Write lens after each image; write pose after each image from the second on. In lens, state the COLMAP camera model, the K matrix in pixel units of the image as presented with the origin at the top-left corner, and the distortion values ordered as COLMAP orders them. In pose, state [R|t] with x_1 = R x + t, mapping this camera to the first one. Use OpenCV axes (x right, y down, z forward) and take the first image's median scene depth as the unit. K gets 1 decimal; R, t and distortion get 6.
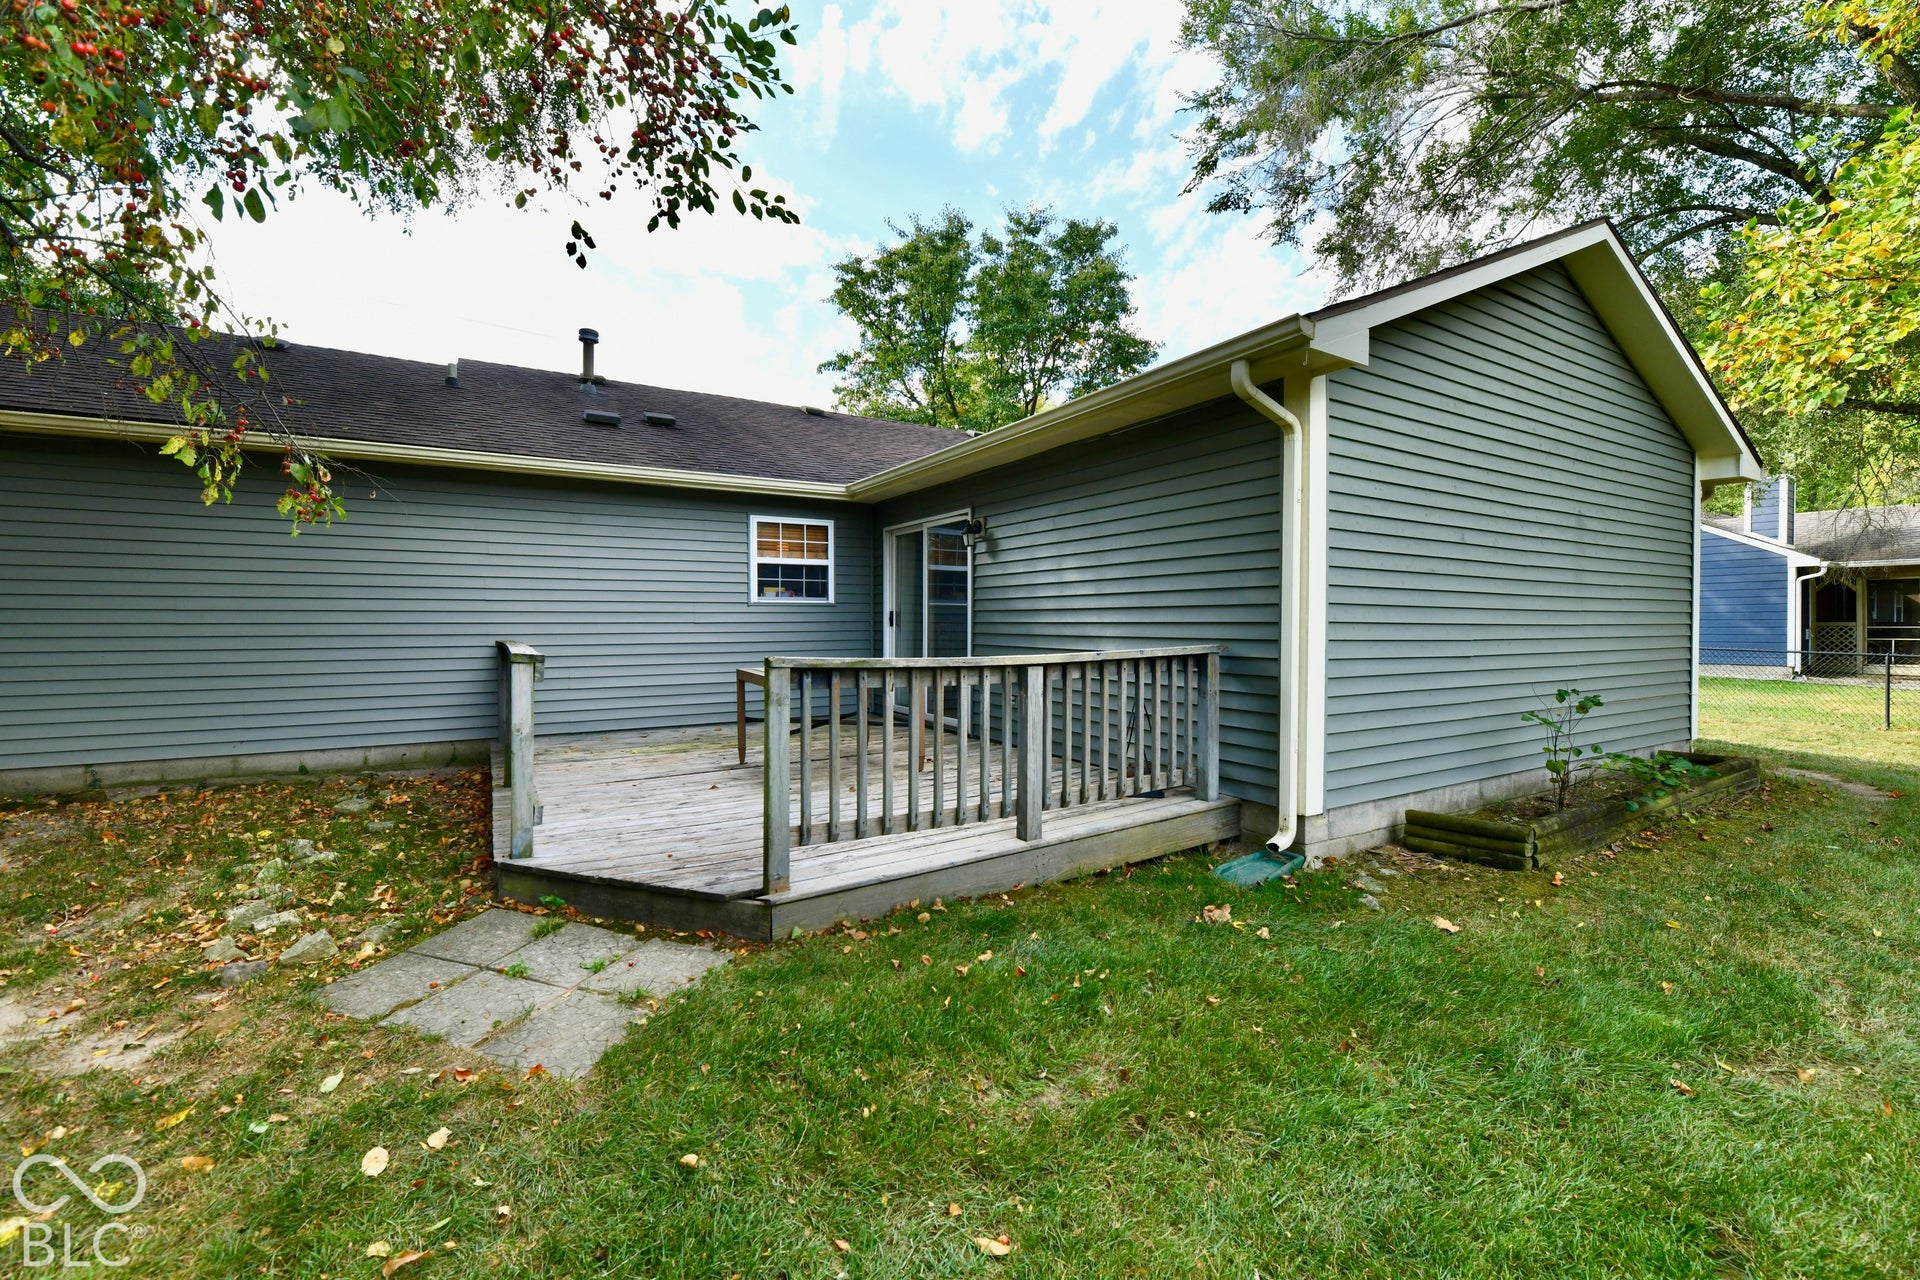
lens RADIAL K [[773.8, 0, 963.5], [0, 773.8, 633.8], [0, 0, 1]] dist [0.000599, -0.004154]
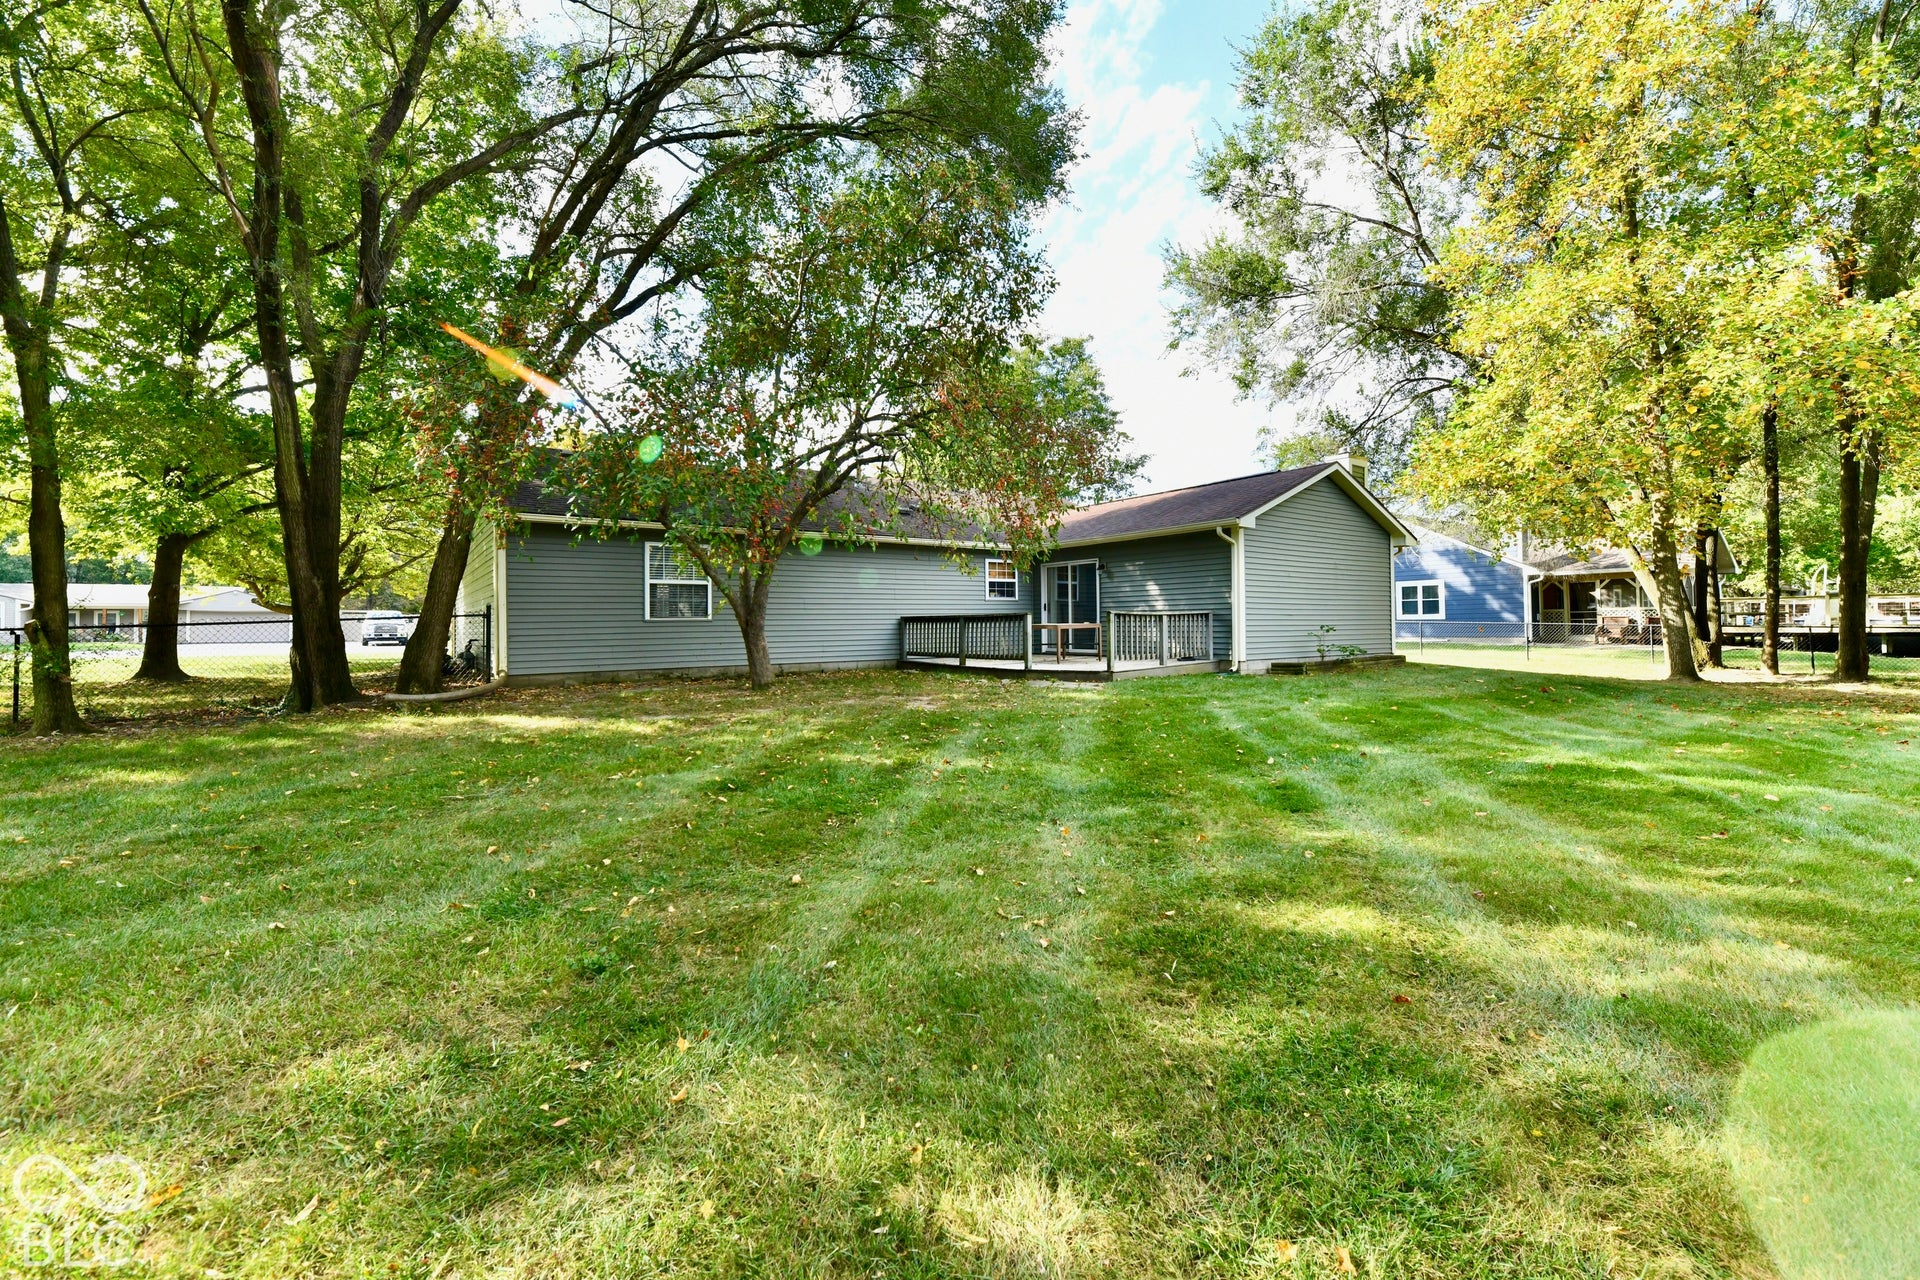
lens RADIAL K [[773.8, 0, 963.5], [0, 773.8, 633.8], [0, 0, 1]] dist [0.000599, -0.004154]
pose [[0.995469, -0.011392, 0.094407, -0.515309], [0.011833, 0.999922, -0.004113, 0.059128], [-0.094353, 0.005211, 0.995525, -1.072879]]
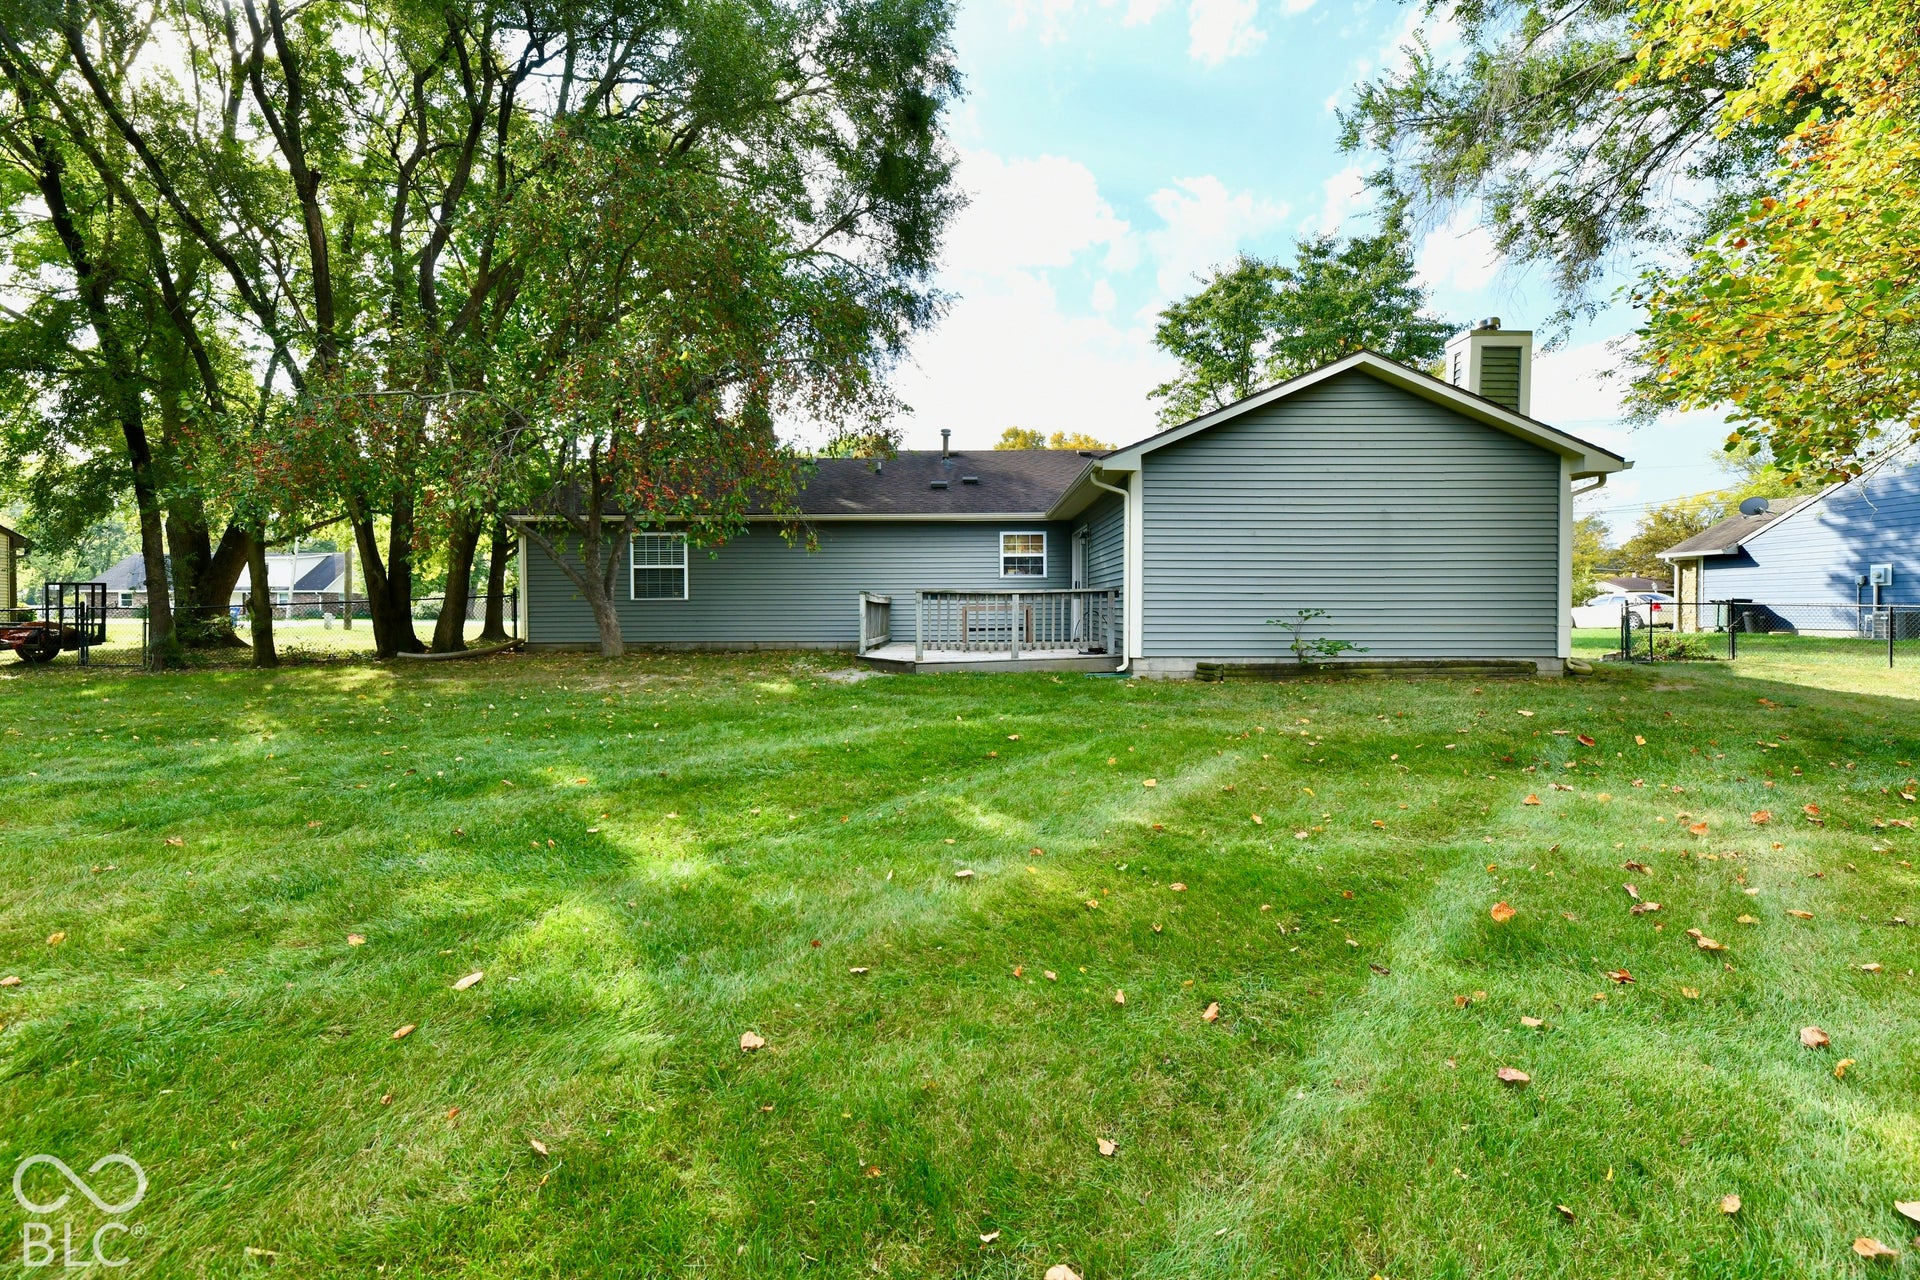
lens RADIAL K [[791.7, 0, 966.9], [0, 791.7, 611.9], [0, 0, 1]] dist [-0.001484, -0.002252]
pose [[0.849289, 0.000642, -0.527927, 0.647557], [-0.007293, 0.999918, -0.010516, 0.061251], [0.527877, 0.012781, 0.849224, -0.656688]]
